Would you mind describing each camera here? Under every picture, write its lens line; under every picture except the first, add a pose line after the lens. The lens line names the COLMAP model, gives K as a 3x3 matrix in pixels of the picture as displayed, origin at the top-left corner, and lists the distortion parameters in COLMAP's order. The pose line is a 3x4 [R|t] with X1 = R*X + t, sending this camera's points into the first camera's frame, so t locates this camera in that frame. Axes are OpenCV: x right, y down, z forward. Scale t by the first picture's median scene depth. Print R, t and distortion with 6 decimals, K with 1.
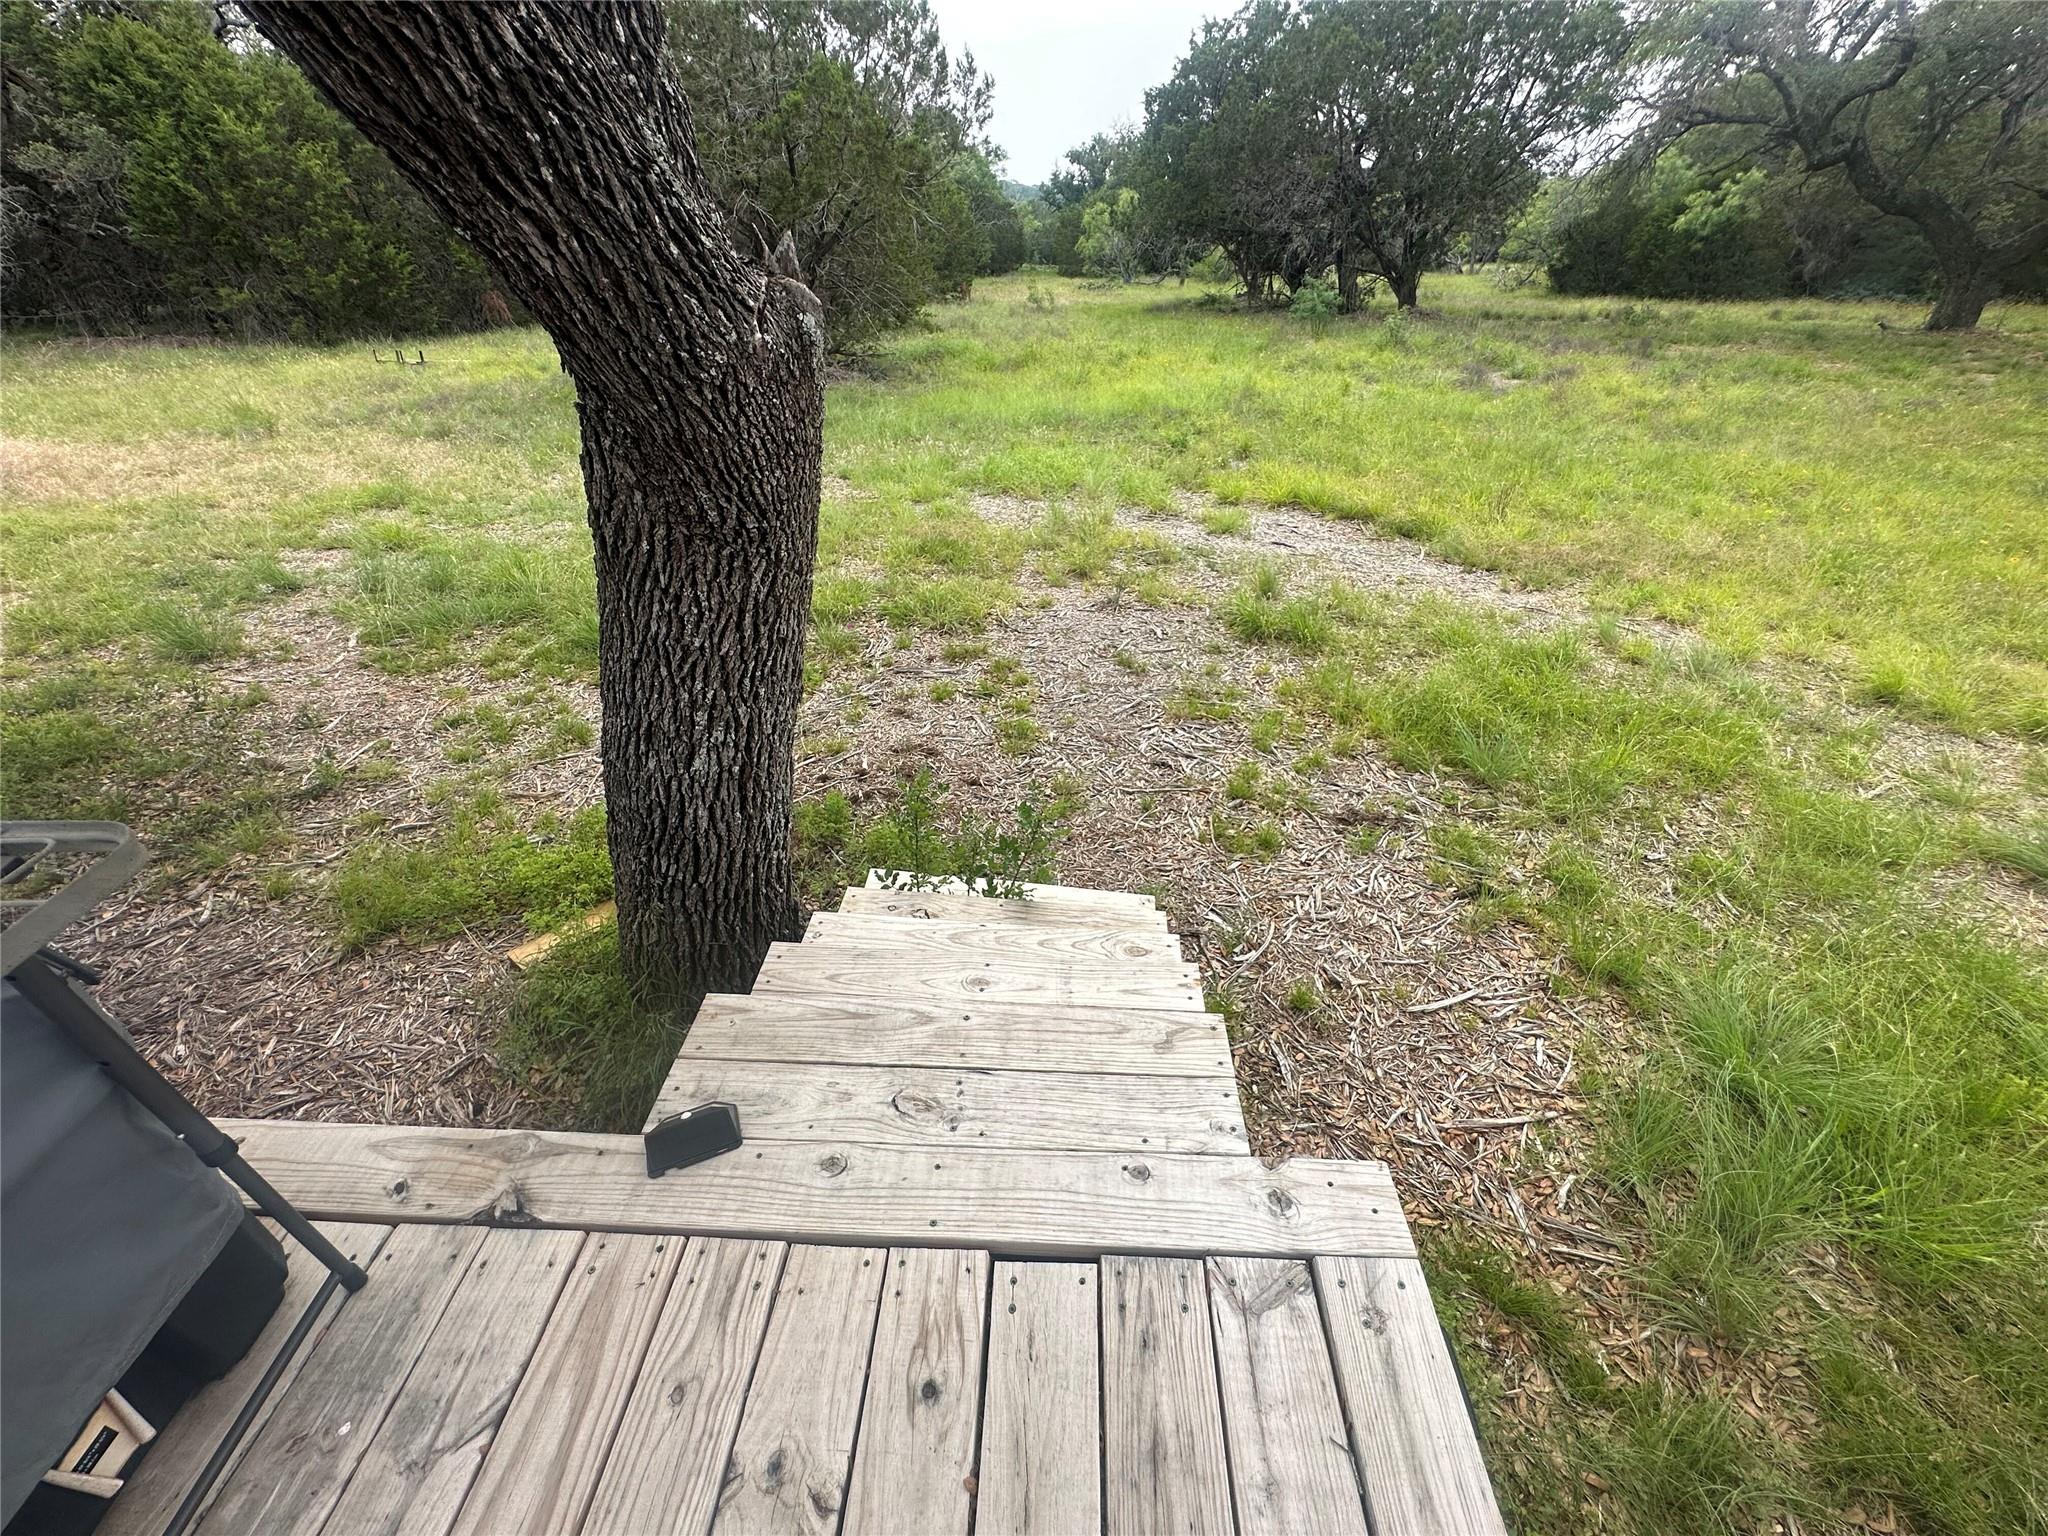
lens RADIAL K [[825.7, 0, 1025.3], [0, 825.7, 760.1], [0, 0, 1]] dist [-0.001003, -0.000023]
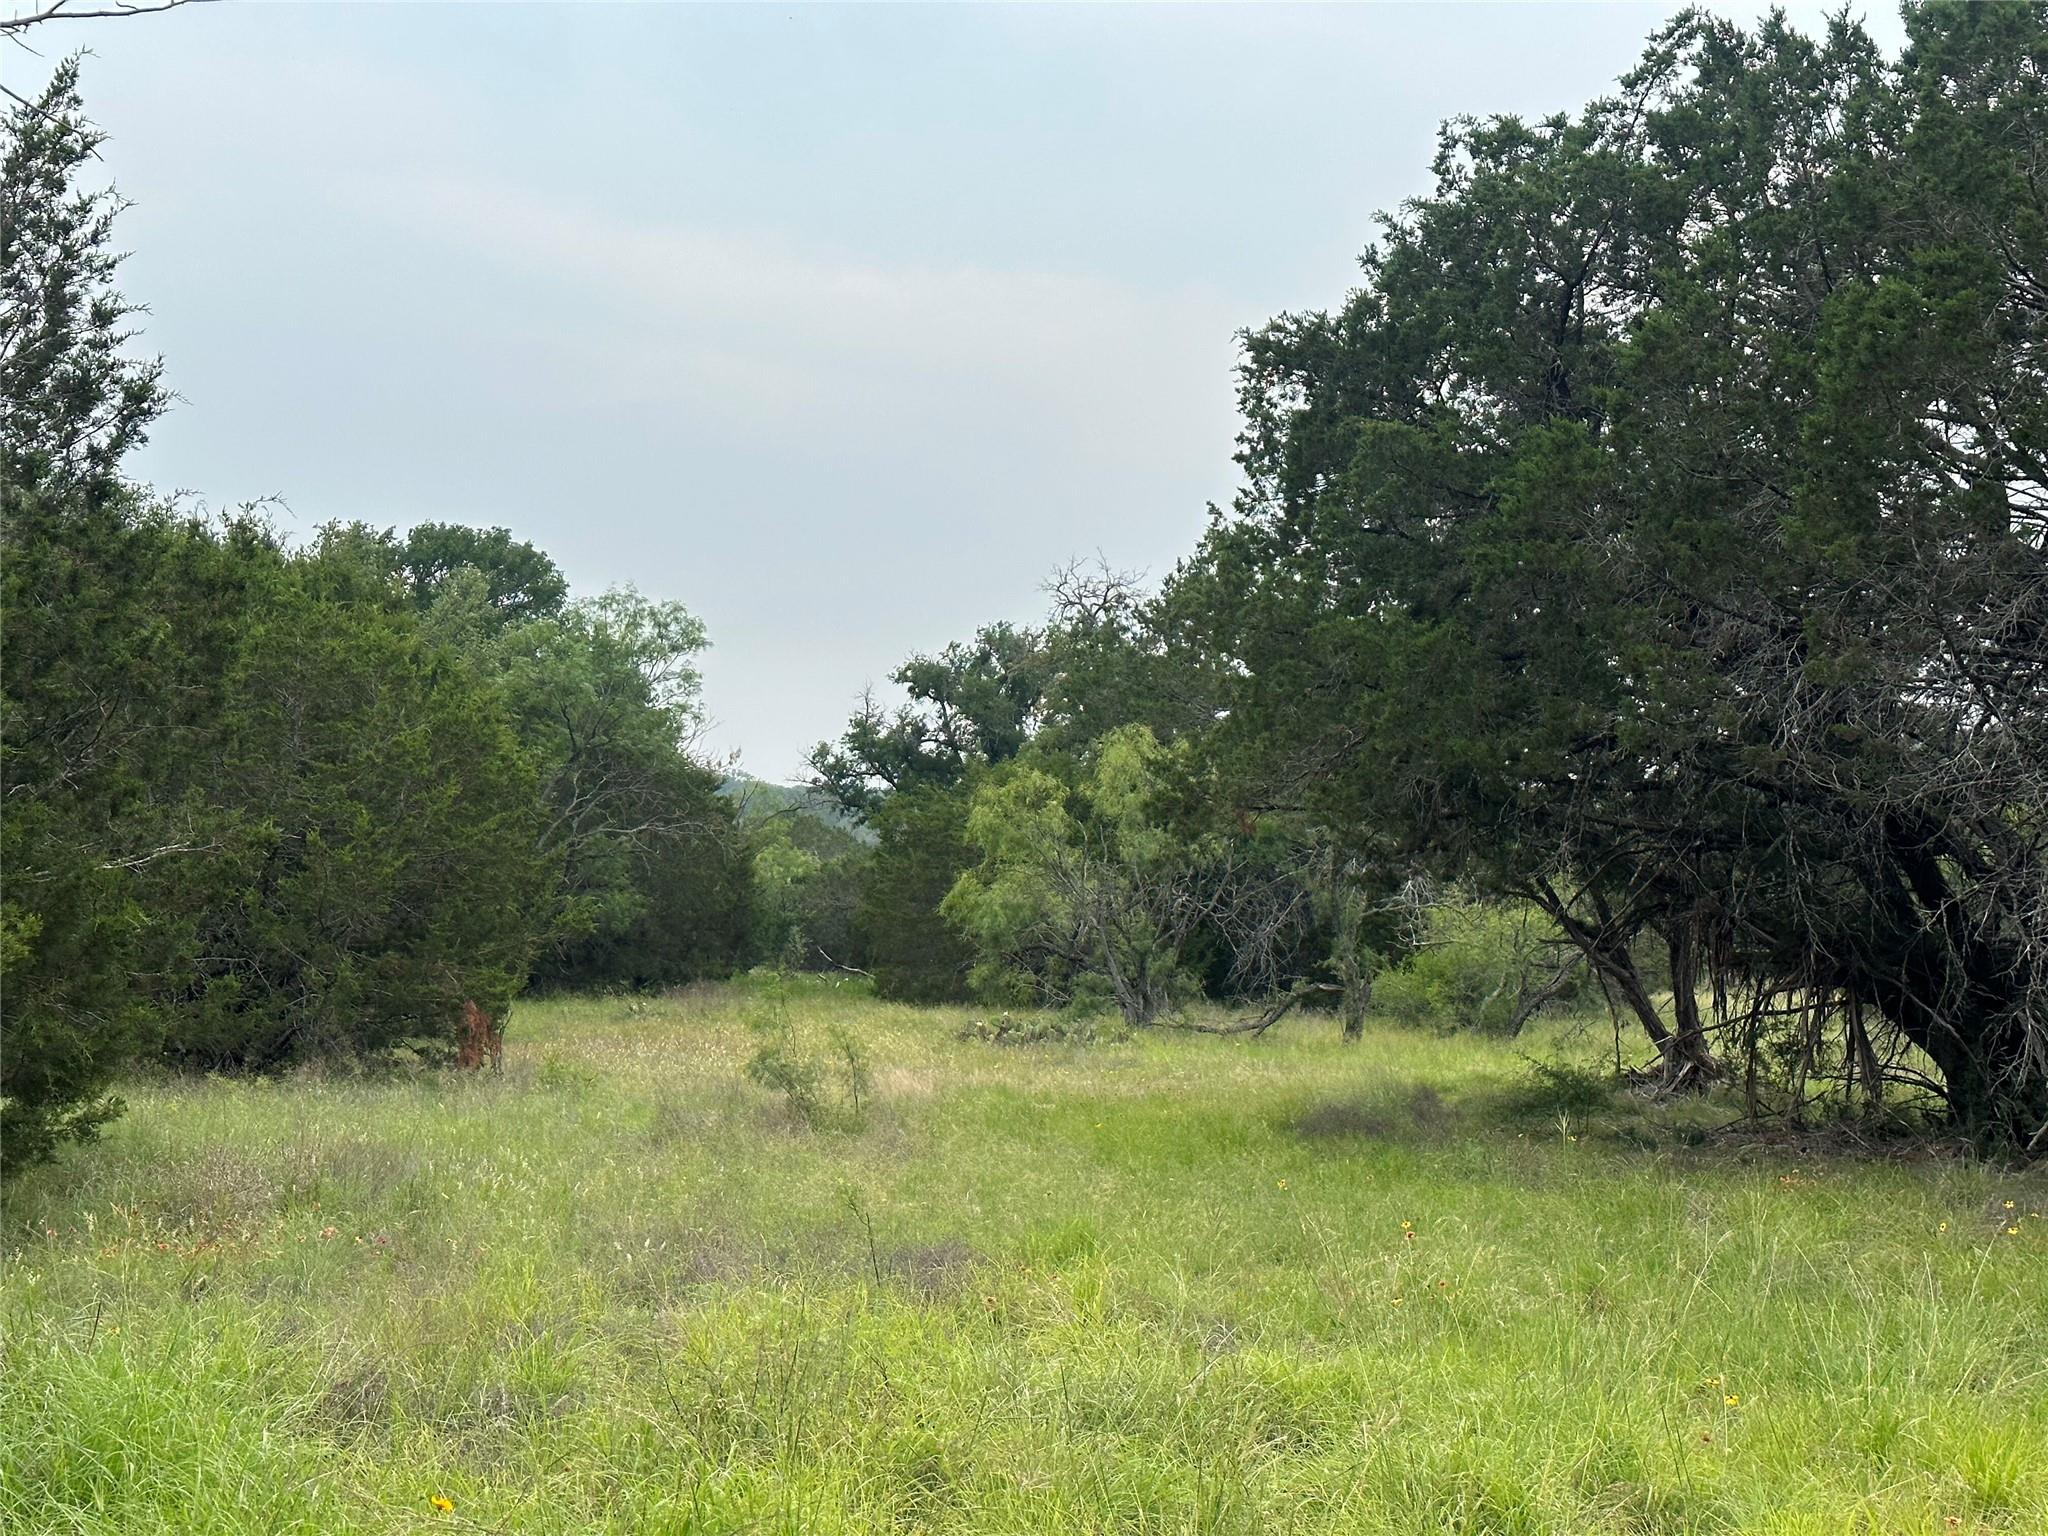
lens RADIAL K [[2867.8, 0, 1023.3], [0, 2867.8, 767.9], [0, 0, 1]] dist [0.014058, 0.000000]
pose [[0.995752, 0.029913, 0.087084, 0.004645], [0.025952, 0.816246, -0.577121, -0.119526], [-0.088345, 0.576929, 0.812002, 0.214726]]
